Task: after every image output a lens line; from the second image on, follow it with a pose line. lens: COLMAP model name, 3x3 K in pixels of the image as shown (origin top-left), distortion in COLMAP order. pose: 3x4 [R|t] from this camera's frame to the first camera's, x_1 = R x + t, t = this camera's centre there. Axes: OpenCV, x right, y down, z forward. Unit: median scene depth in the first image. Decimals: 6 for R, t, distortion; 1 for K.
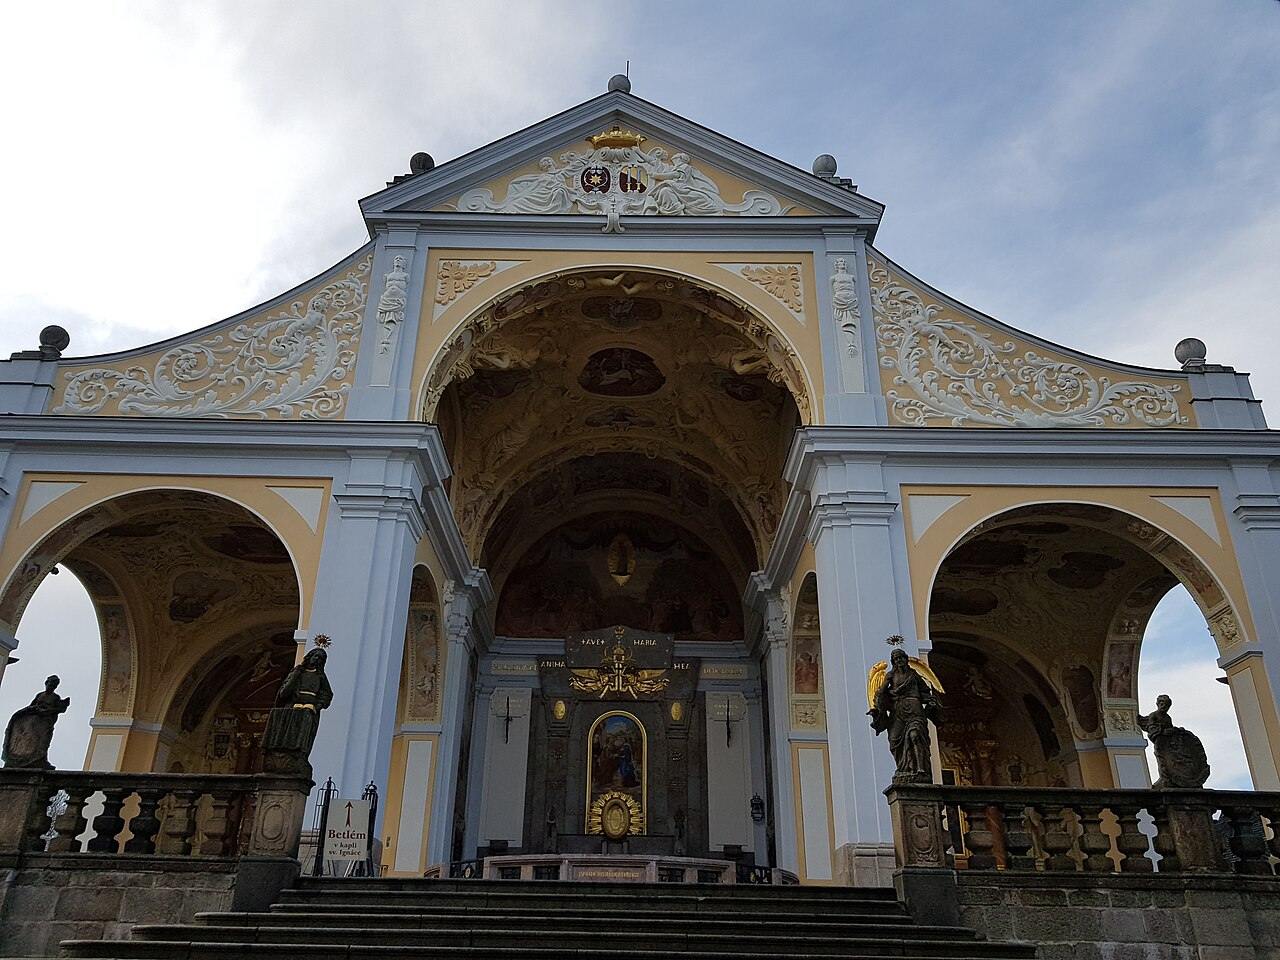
lens RADIAL K [[1018.8, 0, 615.4], [0, 1018.8, 455.3], [0, 0, 1]] dist [0.079727, -0.100452]
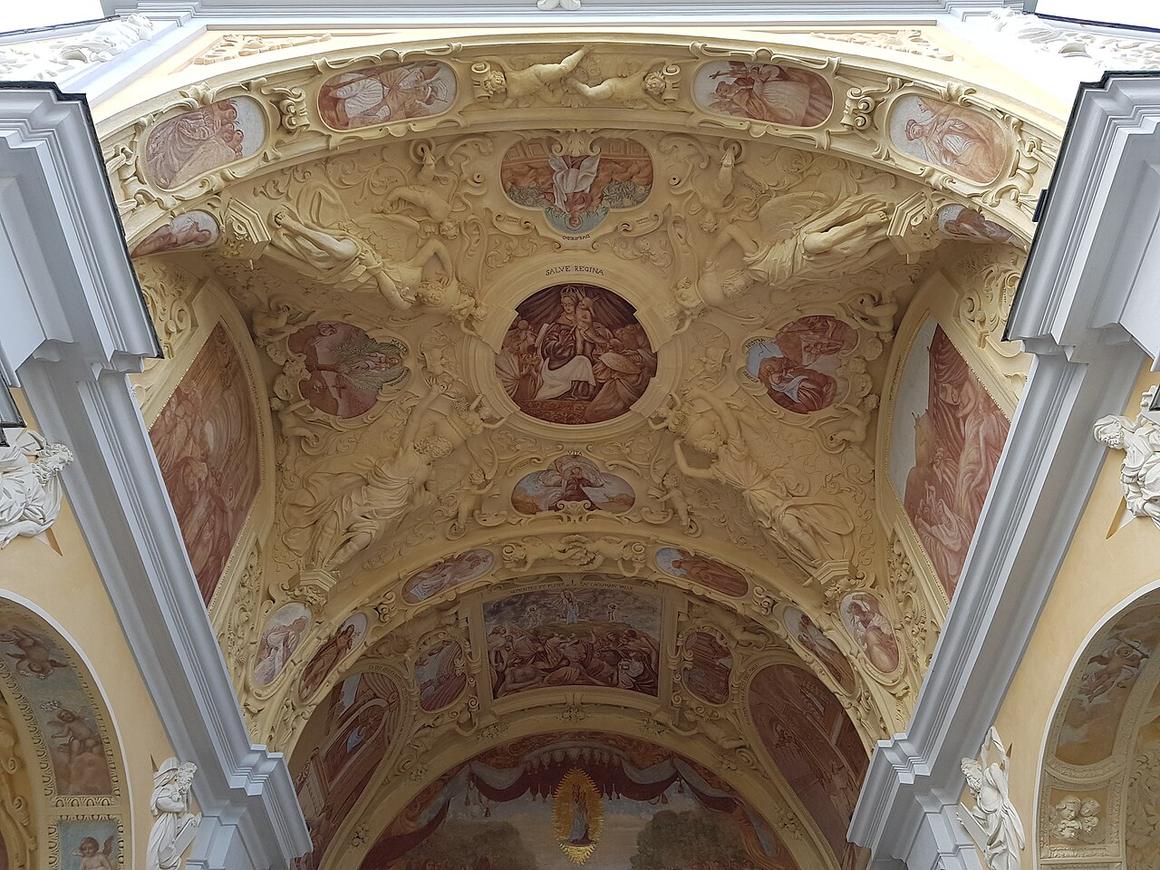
lens RADIAL K [[923.3, 0, 577.2], [0, 923.3, 402.8], [0, 0, 1]] dist [0.079727, -0.100452]
pose [[0.999159, -0.016025, 0.037730, -0.011613], [0.031261, 0.893265, -0.448442, 0.150169], [-0.026517, 0.449245, 0.893015, 0.523697]]
